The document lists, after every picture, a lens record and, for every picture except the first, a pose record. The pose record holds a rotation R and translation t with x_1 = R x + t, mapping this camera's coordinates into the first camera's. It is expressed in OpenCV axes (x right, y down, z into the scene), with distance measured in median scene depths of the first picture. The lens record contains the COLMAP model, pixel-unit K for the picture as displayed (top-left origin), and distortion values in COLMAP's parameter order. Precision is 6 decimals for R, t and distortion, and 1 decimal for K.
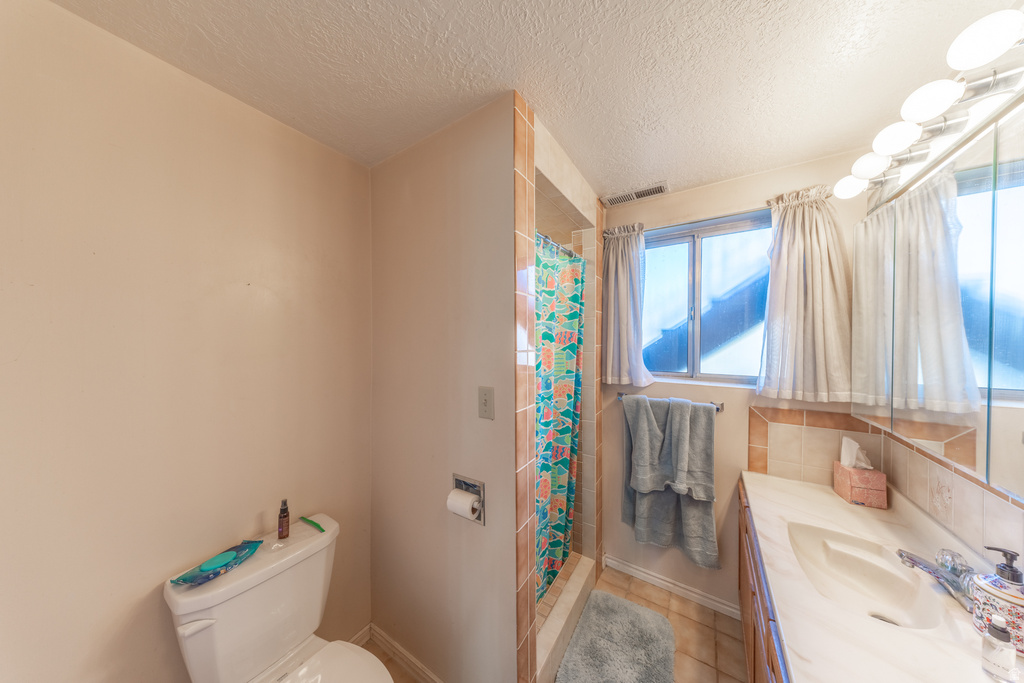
lens RADIAL K [[291.5, 0, 515.1], [0, 291.5, 342.9], [0, 0, 1]] dist [-0.000876, 0.000804]
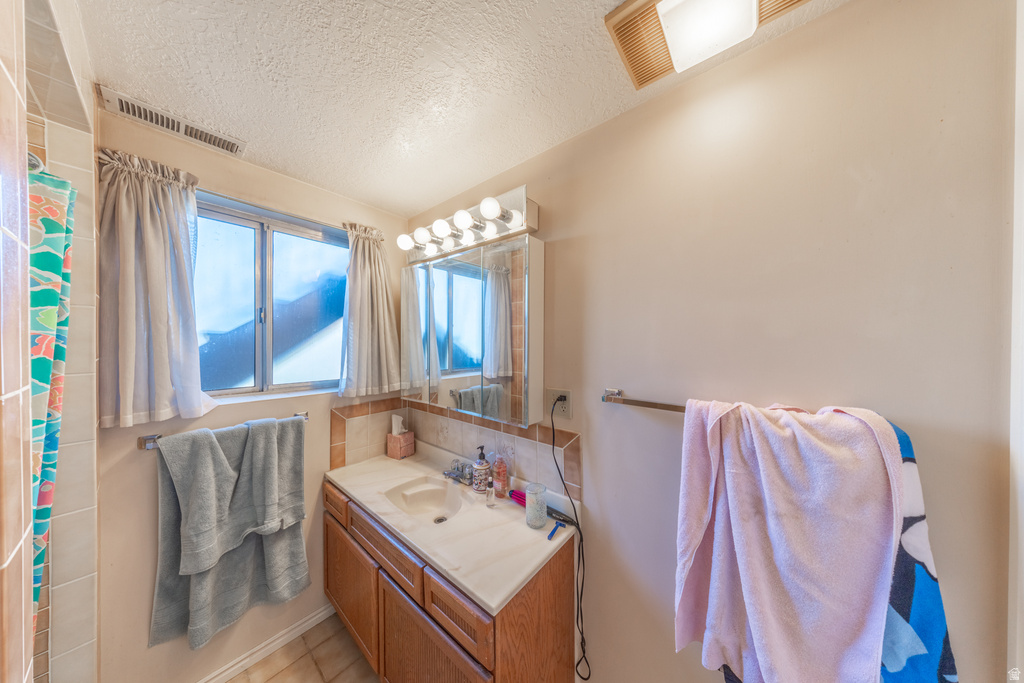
lens RADIAL K [[291.5, 0, 512.4], [0, 291.5, 343.4], [0, 0, 1]] dist [-0.000876, 0.000804]
pose [[0.124300, -0.001900, 0.992243, -0.161832], [0.006193, 0.999980, 0.001139, -0.018539], [-0.992225, 0.006003, 0.124309, 0.201230]]
